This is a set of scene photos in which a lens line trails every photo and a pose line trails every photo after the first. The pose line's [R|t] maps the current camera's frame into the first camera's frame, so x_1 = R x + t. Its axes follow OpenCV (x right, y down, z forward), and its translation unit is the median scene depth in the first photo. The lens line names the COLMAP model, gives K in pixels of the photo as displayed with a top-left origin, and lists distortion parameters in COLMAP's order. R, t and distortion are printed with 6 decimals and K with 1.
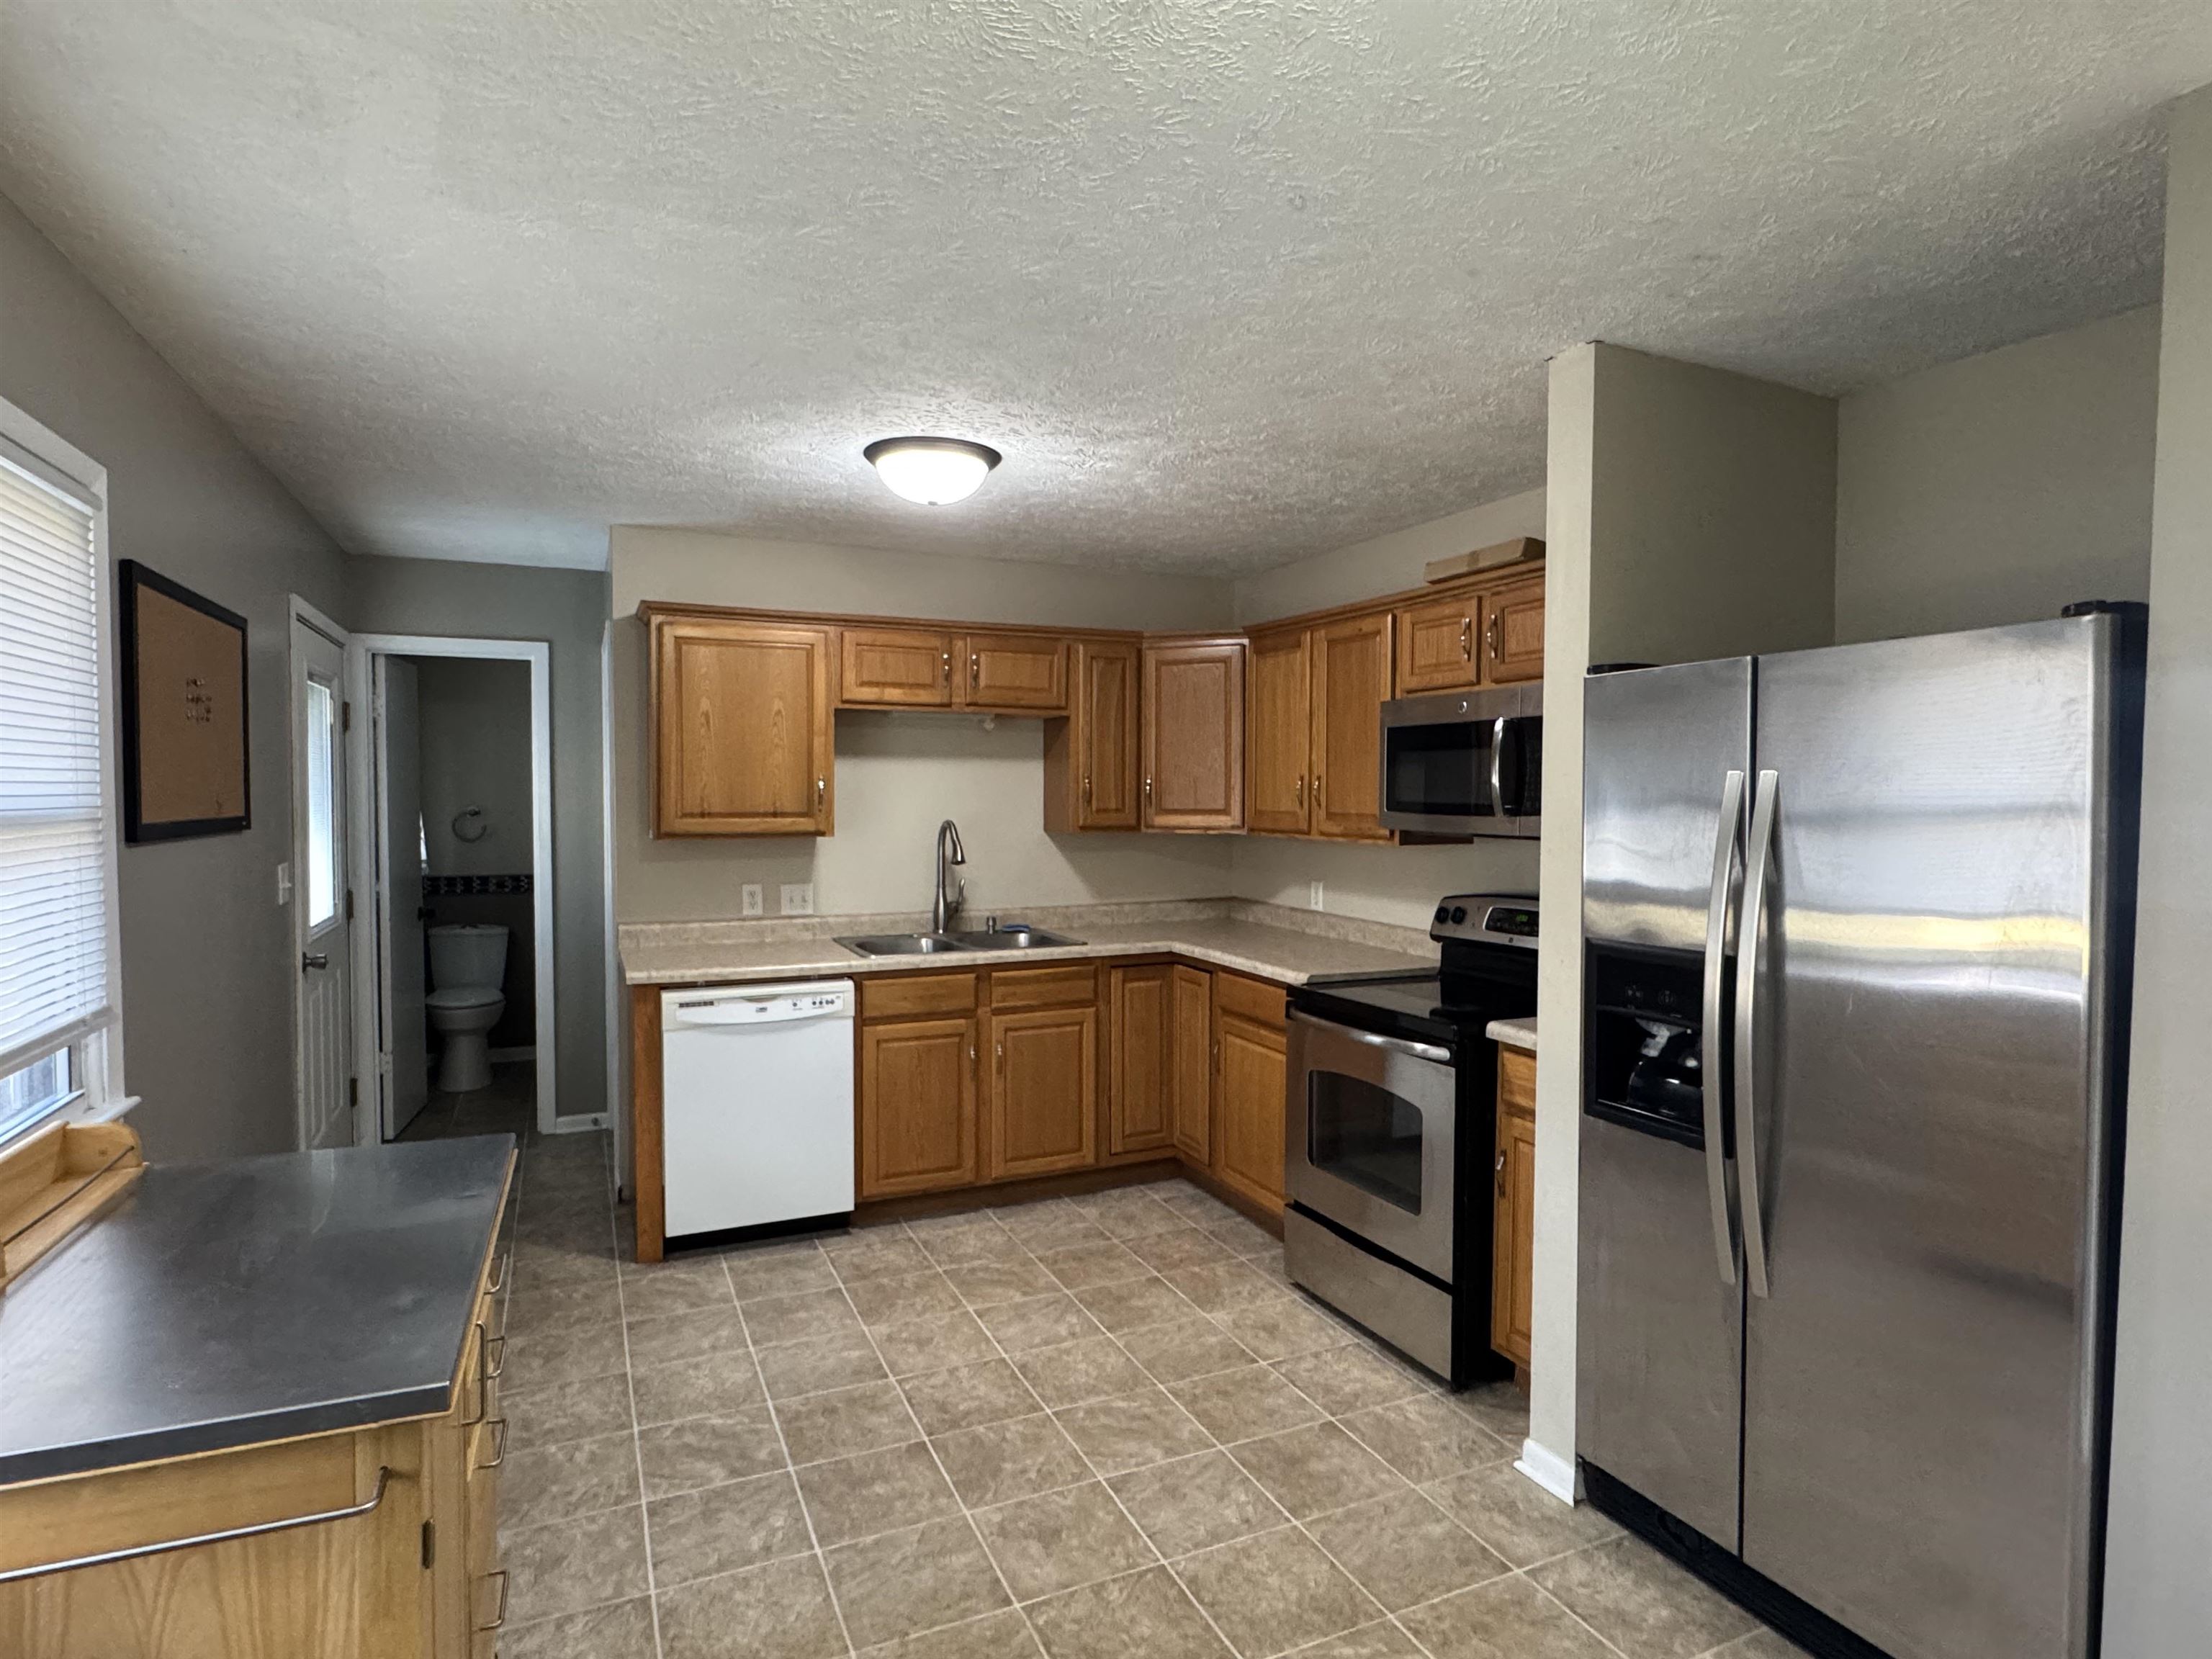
lens RADIAL K [[1179.2, 0, 1095.9], [0, 1179.2, 826.9], [0, 0, 1]] dist [0.002354, 0.001233]
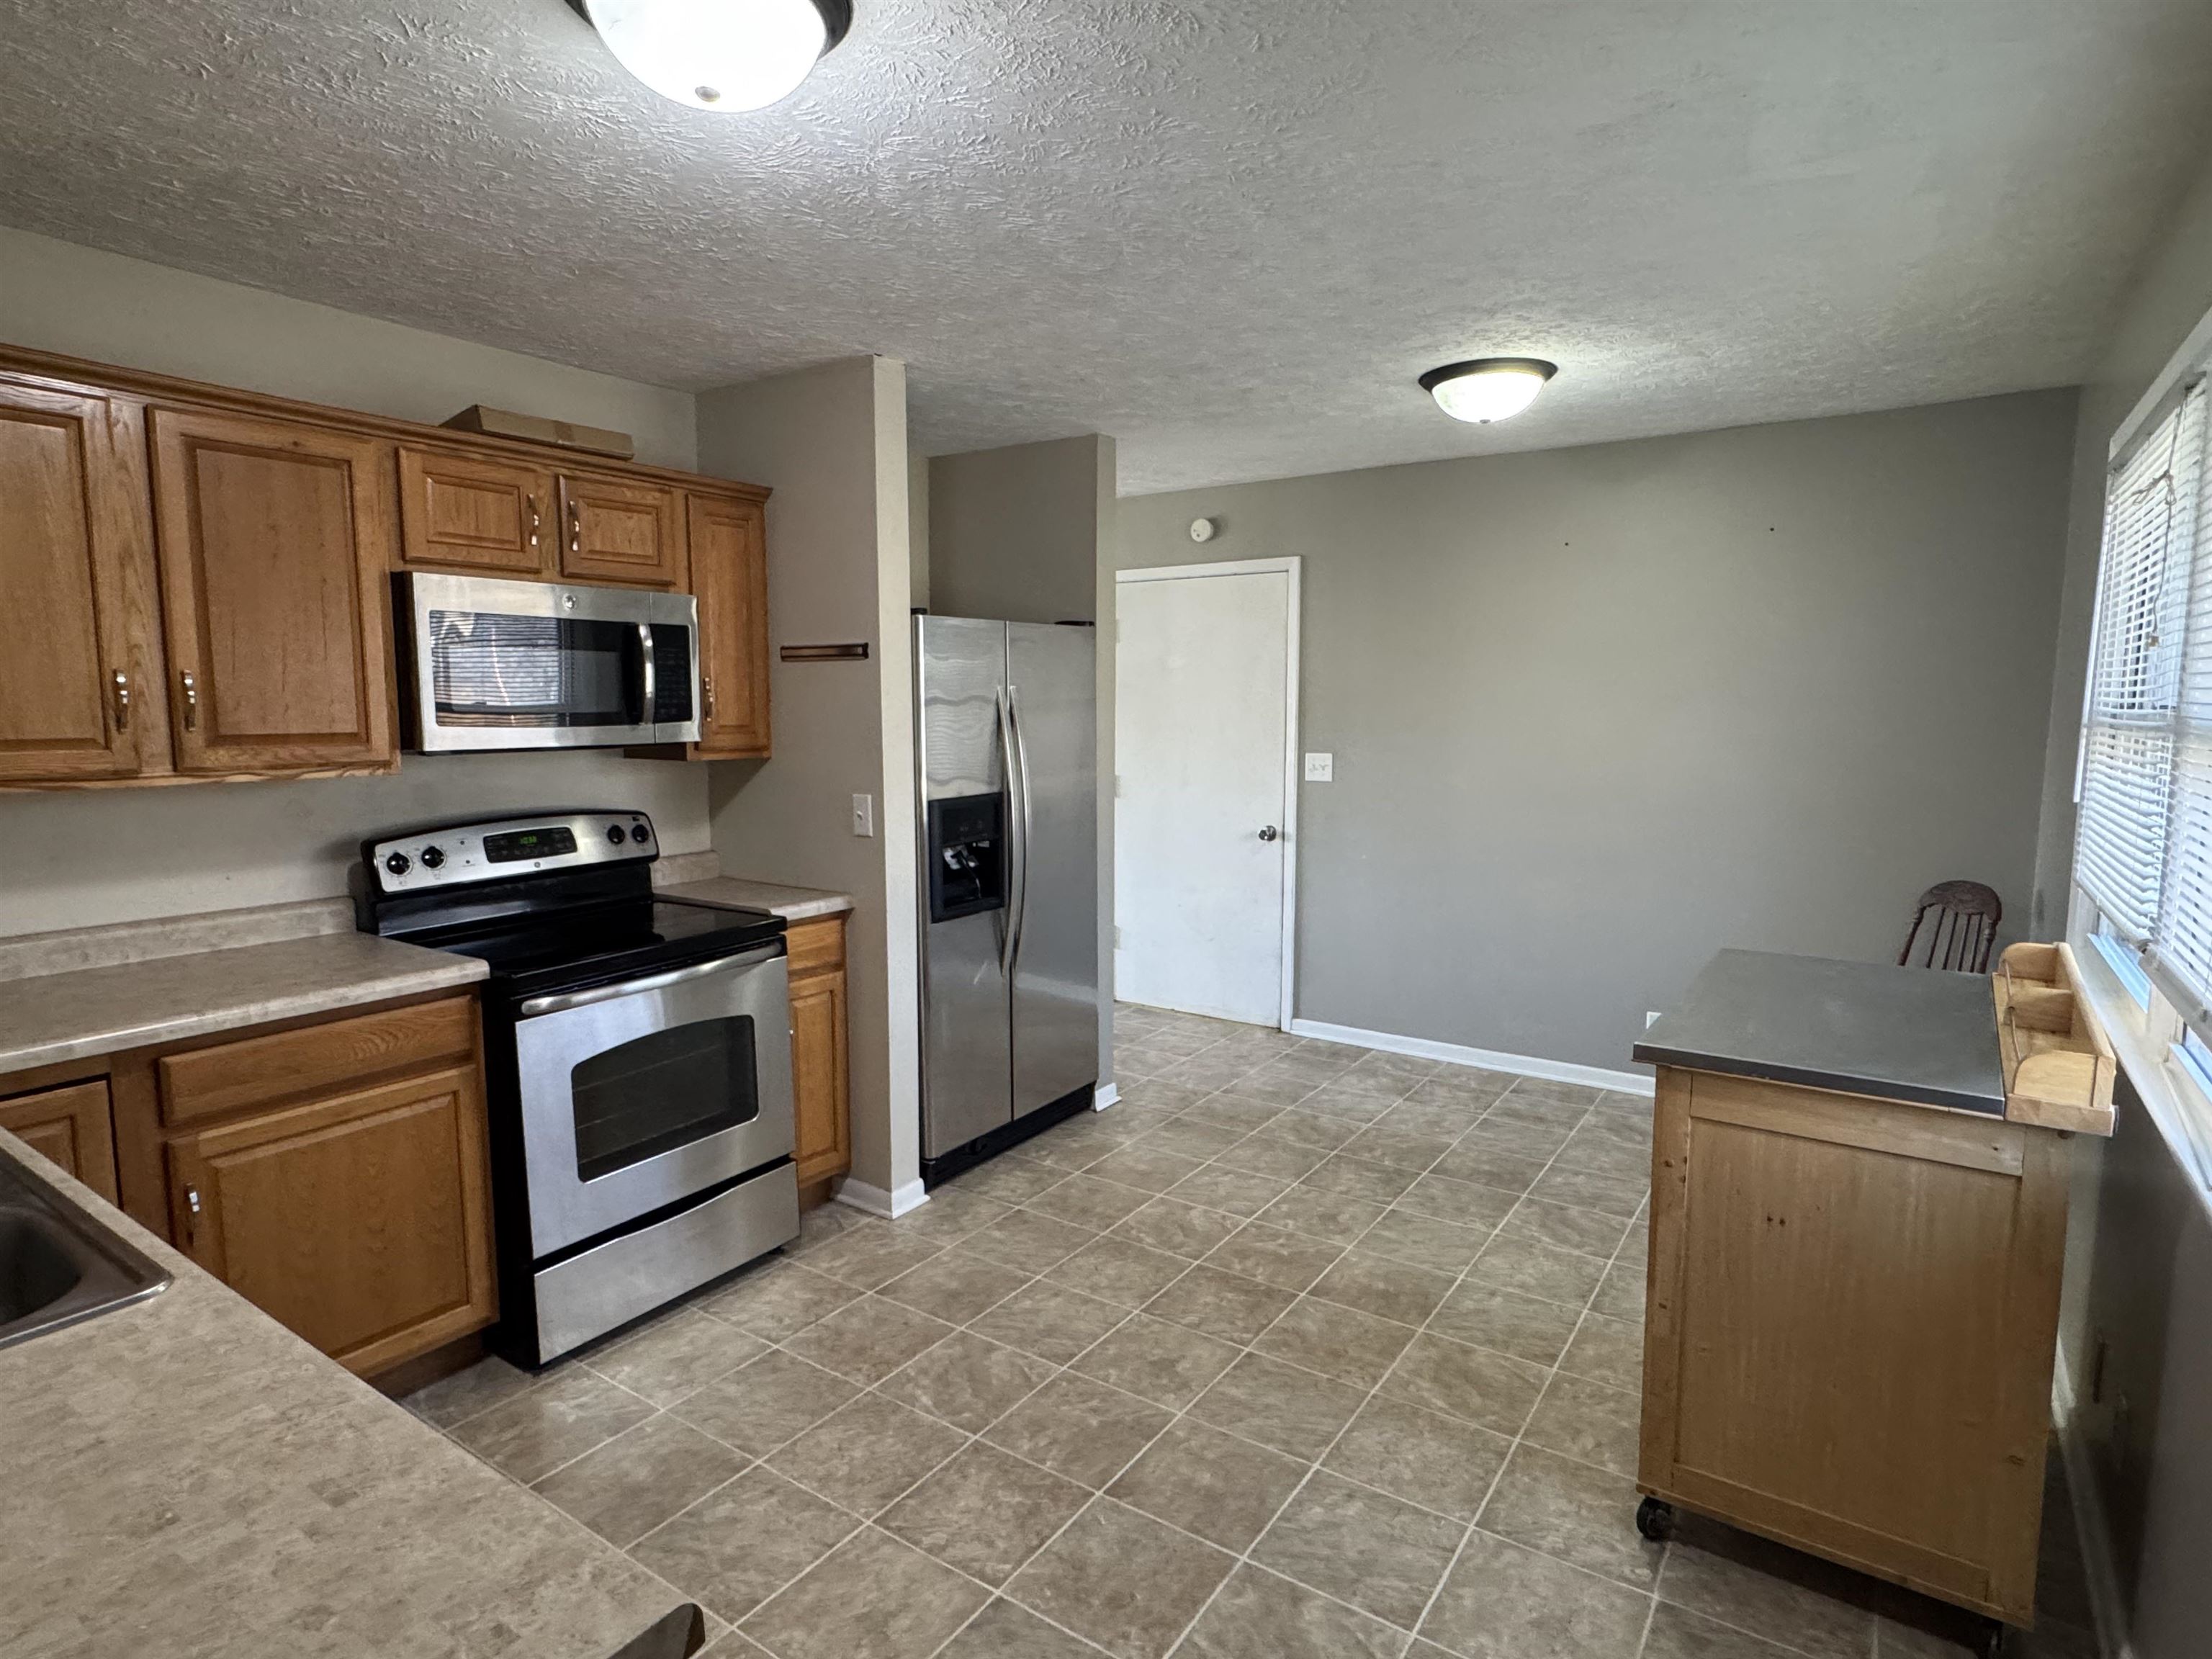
lens RADIAL K [[1179.2, 0, 1098.3], [0, 1179.2, 825.2], [0, 0, 1]] dist [0.002354, 0.001233]
pose [[-0.519345, -0.092149, 0.849582, -0.867248], [0.026483, 0.991956, 0.123780, -0.046920], [-0.854154, 0.086784, -0.512727, 1.501546]]
